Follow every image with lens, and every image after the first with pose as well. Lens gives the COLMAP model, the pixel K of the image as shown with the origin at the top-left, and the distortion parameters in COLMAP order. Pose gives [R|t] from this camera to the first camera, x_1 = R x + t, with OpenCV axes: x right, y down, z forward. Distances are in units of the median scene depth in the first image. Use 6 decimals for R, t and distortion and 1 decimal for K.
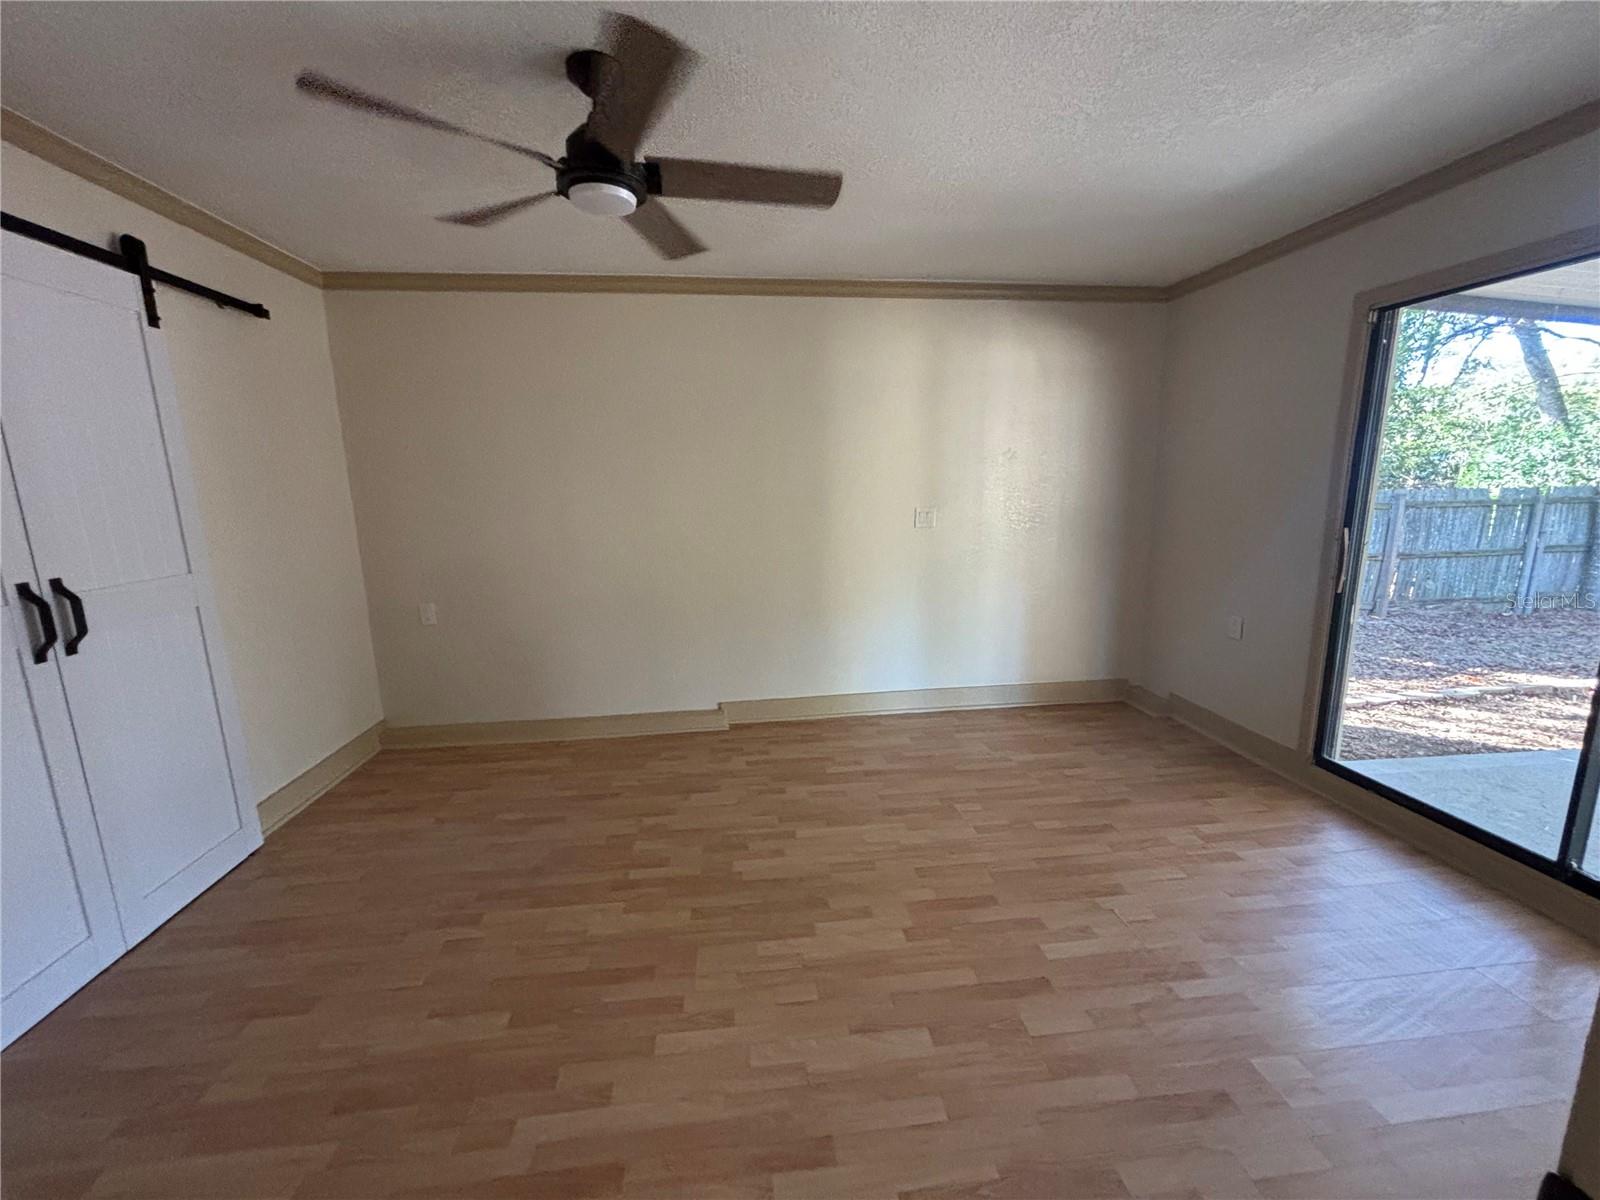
lens RADIAL K [[638.2, 0, 802.8], [0, 638.2, 603.1], [0, 0, 1]] dist [-0.005969, 0.000333]
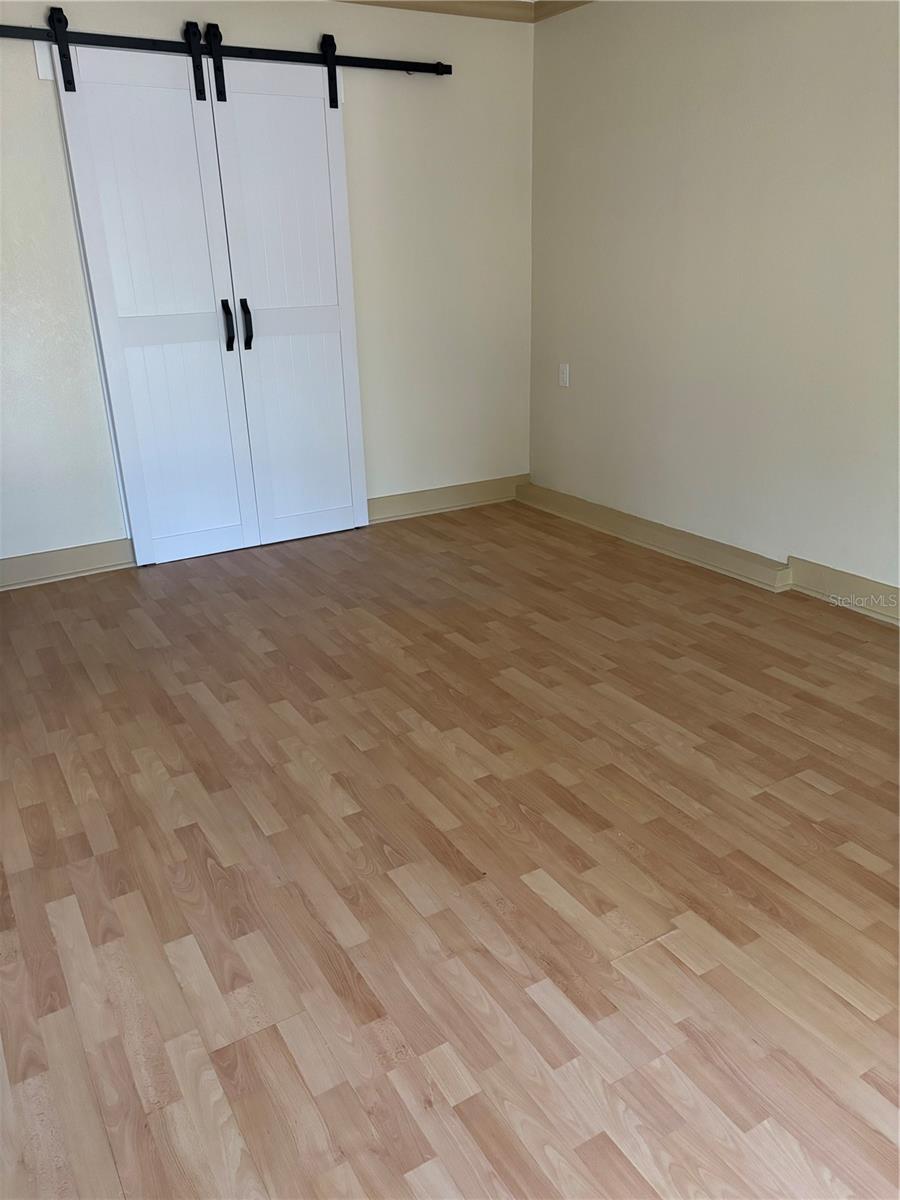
lens RADIAL K [[908.1, 0, 447.5], [0, 908.1, 596.3], [0, 0, 1]] dist [0.042698, -0.028030]
pose [[0.414258, 0.326273, -0.849668, 0.840745], [-0.158682, 0.945131, 0.285564, -0.043428], [0.896220, 0.016530, 0.443302, 0.306547]]
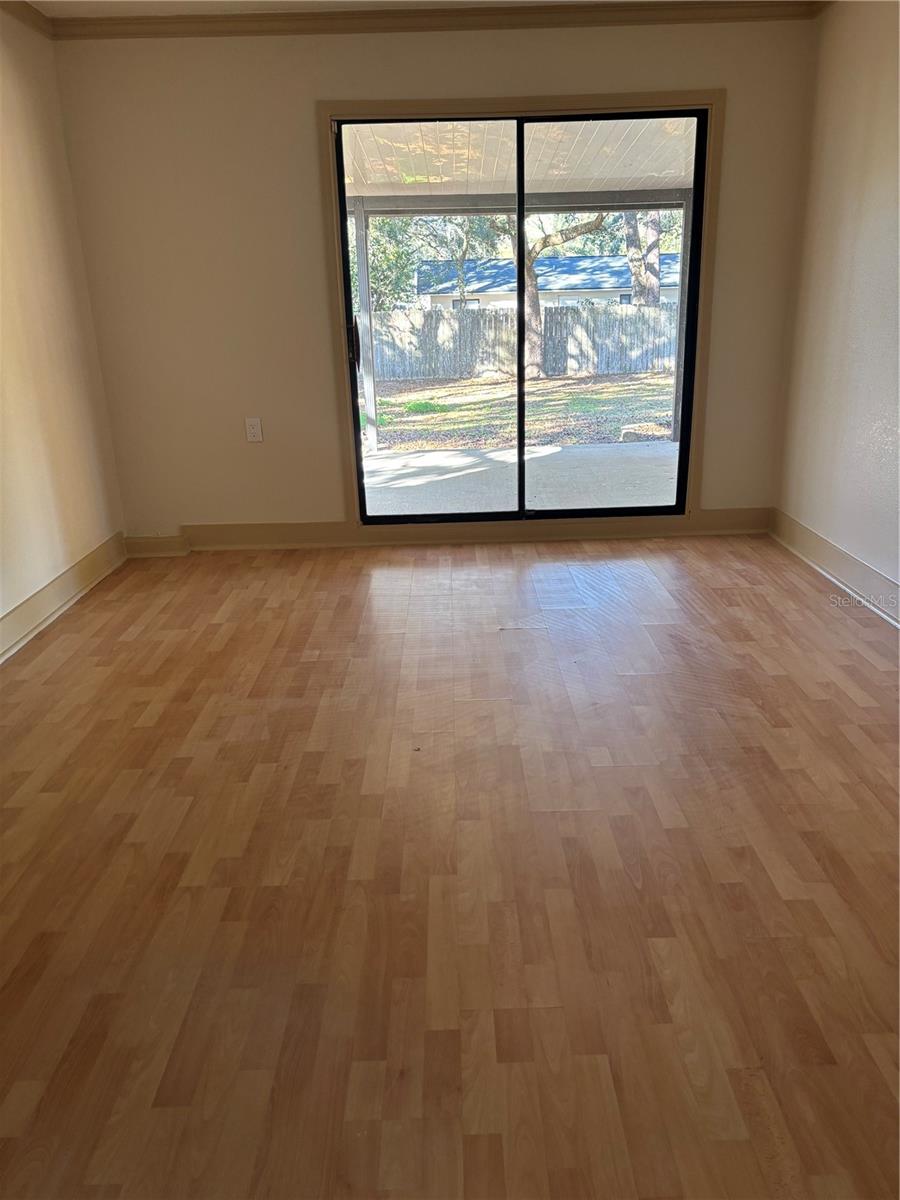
lens RADIAL K [[908.1, 0, 449.6], [0, 908.1, 596.8], [0, 0, 1]] dist [0.042698, -0.028030]
pose [[0.107221, -0.294999, 0.949463, -0.895784], [0.212735, 0.939658, 0.267930, -0.041508], [-0.971209, 0.173256, 0.163507, 0.641105]]
